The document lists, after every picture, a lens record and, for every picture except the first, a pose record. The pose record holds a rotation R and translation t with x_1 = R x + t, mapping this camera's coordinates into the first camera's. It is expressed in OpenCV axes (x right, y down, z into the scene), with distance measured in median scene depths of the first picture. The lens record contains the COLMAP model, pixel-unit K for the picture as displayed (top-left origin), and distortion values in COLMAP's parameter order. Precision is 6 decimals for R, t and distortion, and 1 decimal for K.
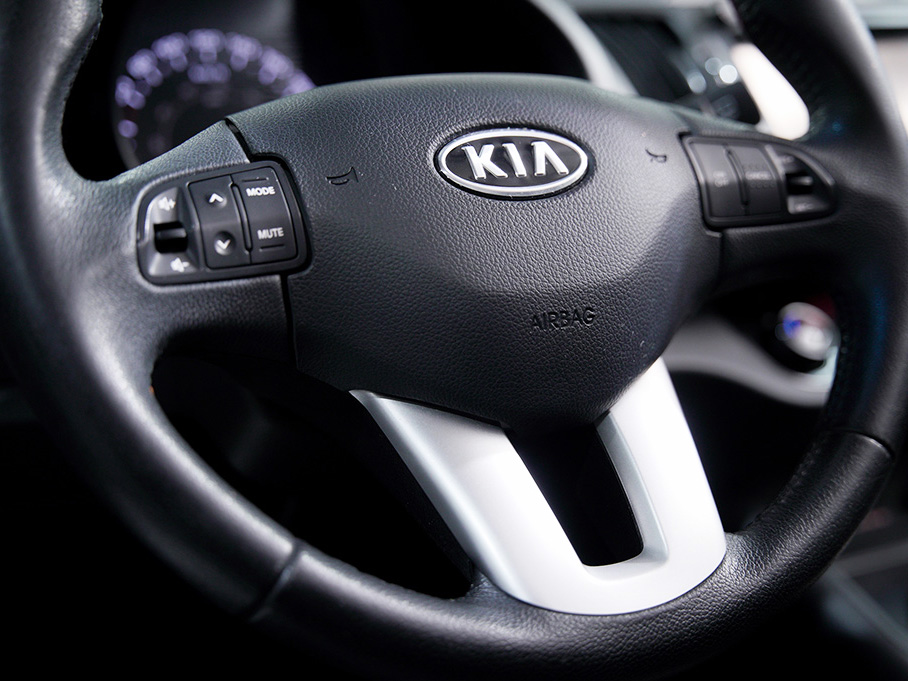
lens RADIAL K [[1440.6, 0, 450.5], [0, 1440.6, 341.2], [0, 0, 1]] dist [0.106378, 0.000000]
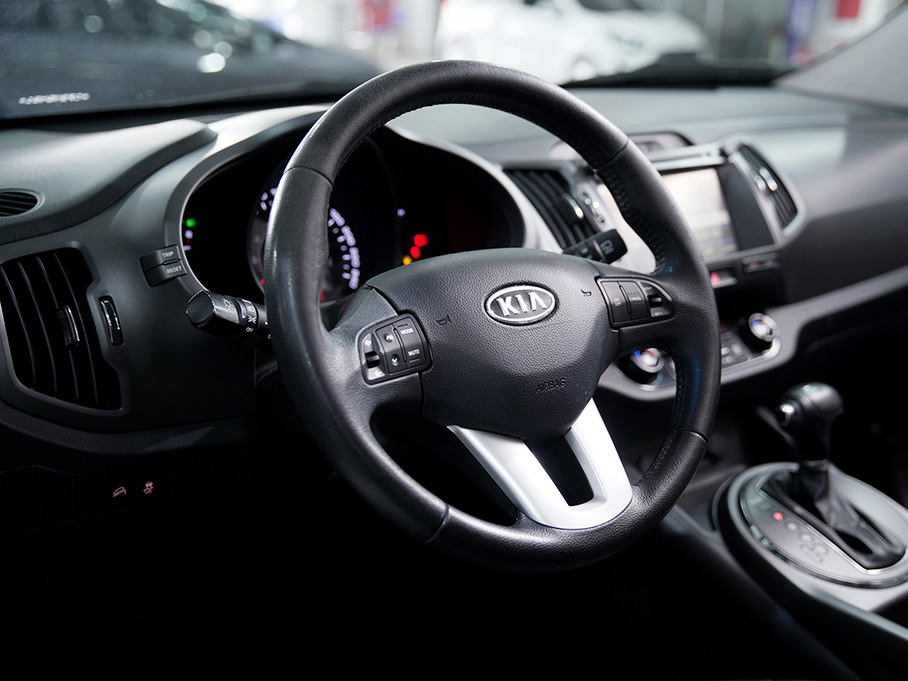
lens RADIAL K [[1385.7, 0, 456.1], [0, 1385.7, 337.6], [0, 0, 1]] dist [0.004983, 0.000000]
pose [[0.987458, -0.039045, 0.152980, -0.340042], [0.031670, 0.998229, 0.050358, -0.179358], [-0.154675, -0.044882, 0.986945, -0.868891]]
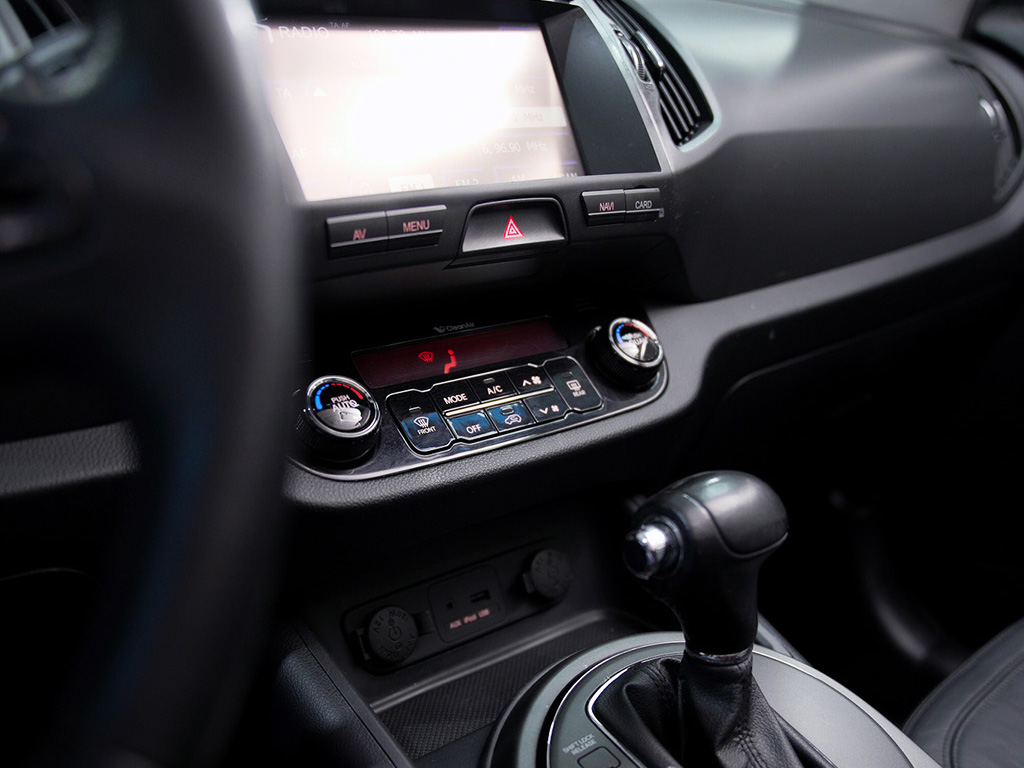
lens RADIAL K [[1118.2, 0, 521.2], [0, 1118.2, 468.9], [0, 0, 1]] dist [-0.163951, 0.000000]
pose [[0.983911, -0.054766, 0.170057, 0.384163], [0.029966, 0.988961, 0.145112, -0.080016], [-0.176127, -0.137682, 0.974691, 0.700975]]
